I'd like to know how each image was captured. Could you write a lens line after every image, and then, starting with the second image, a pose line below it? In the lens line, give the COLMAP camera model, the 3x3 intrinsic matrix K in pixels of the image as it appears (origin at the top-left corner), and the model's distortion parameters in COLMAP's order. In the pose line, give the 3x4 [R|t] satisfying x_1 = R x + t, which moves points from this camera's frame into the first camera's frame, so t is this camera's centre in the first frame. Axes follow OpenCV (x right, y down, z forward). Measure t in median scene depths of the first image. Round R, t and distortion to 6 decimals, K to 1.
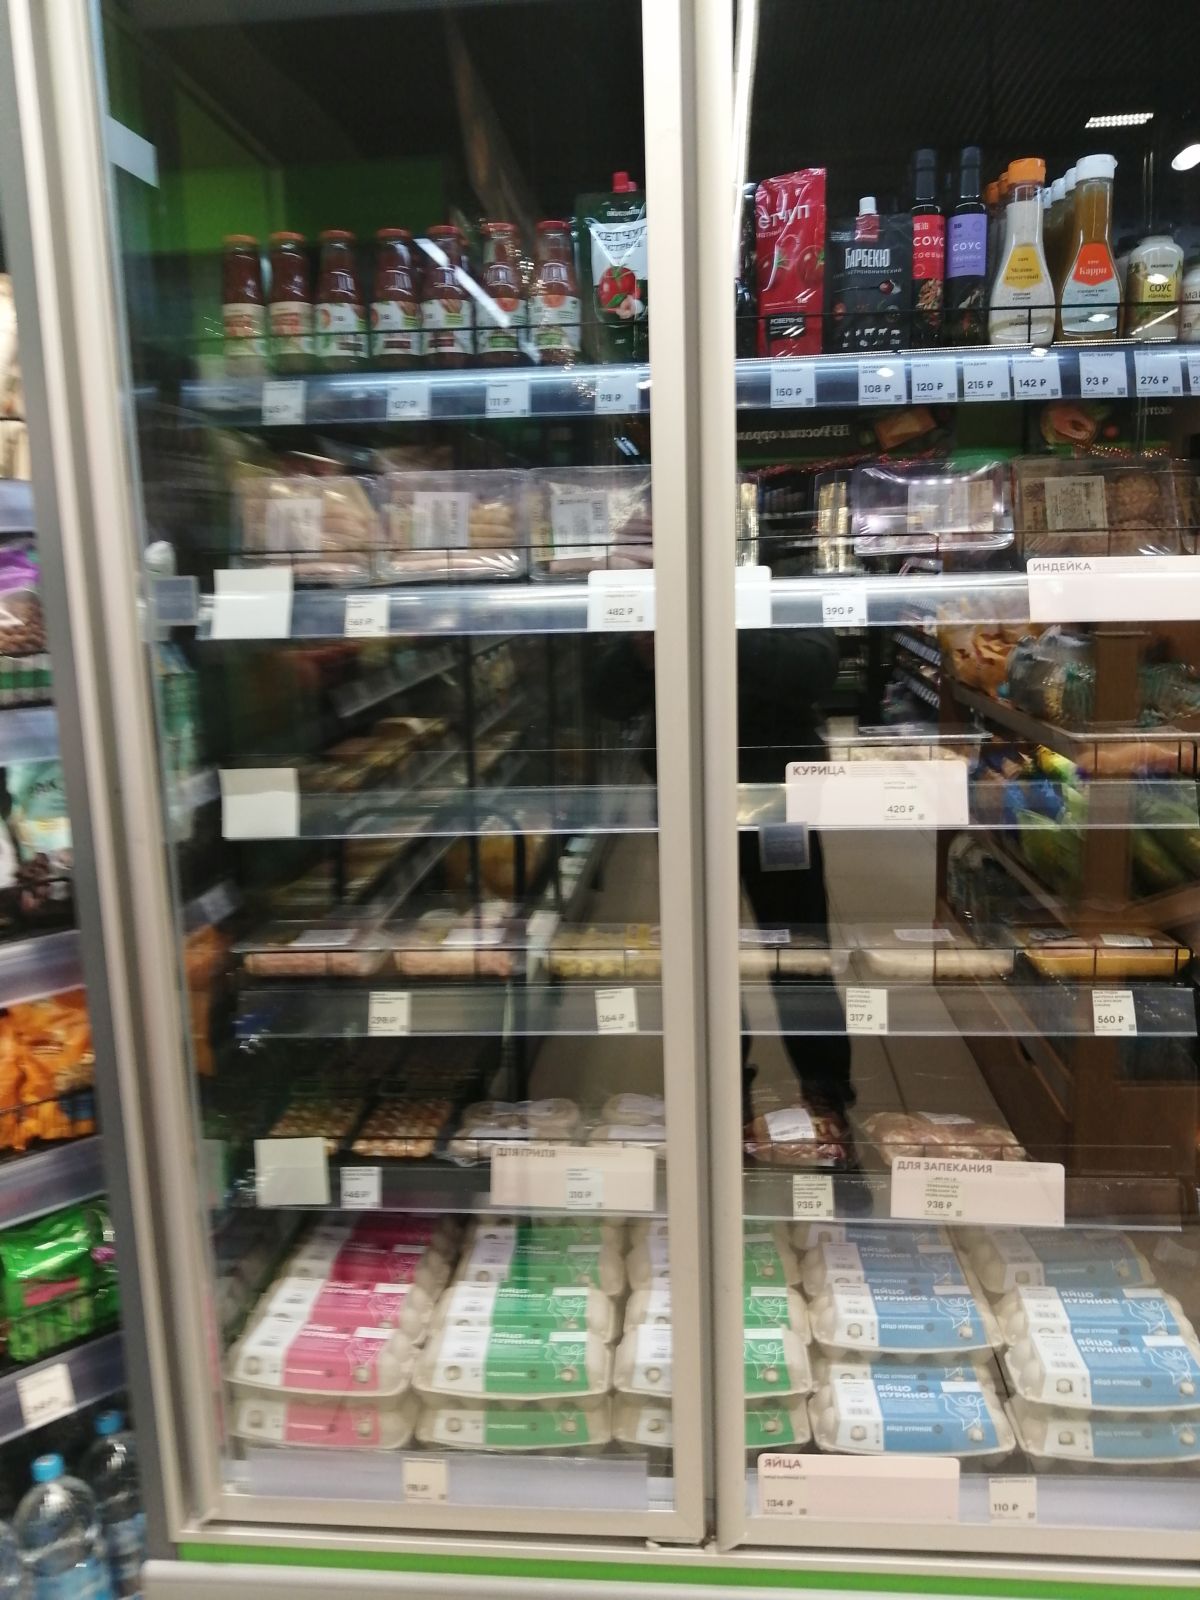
lens RADIAL K [[1284.0, 0, 591.3], [0, 1284.0, 811.2], [0, 0, 1]] dist [0.002361, -0.050760]
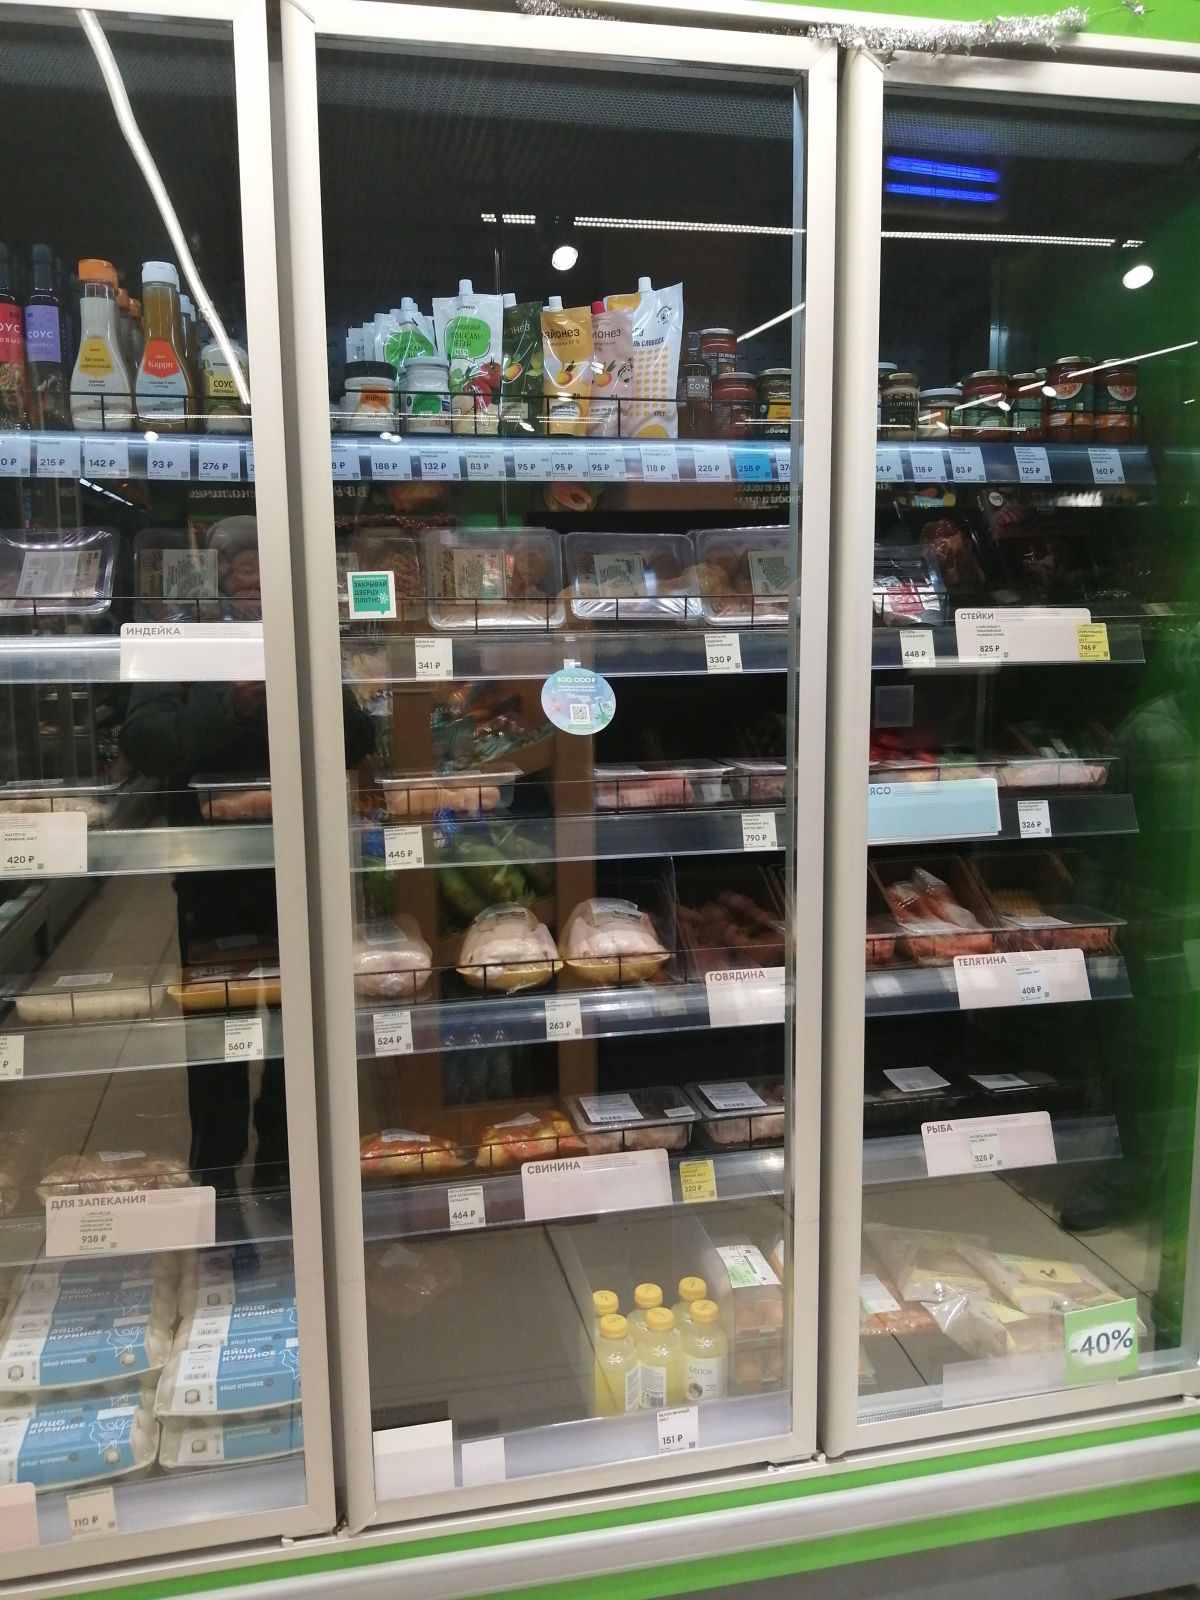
lens RADIAL K [[1284.0, 0, 603.6], [0, 1284.0, 801.2], [0, 0, 1]] dist [0.002361, -0.050760]
pose [[0.948488, -0.025509, 0.315785, 0.367103], [0.039567, 0.998487, -0.038184, 0.009344], [-0.314334, 0.048711, 0.948062, -0.138177]]
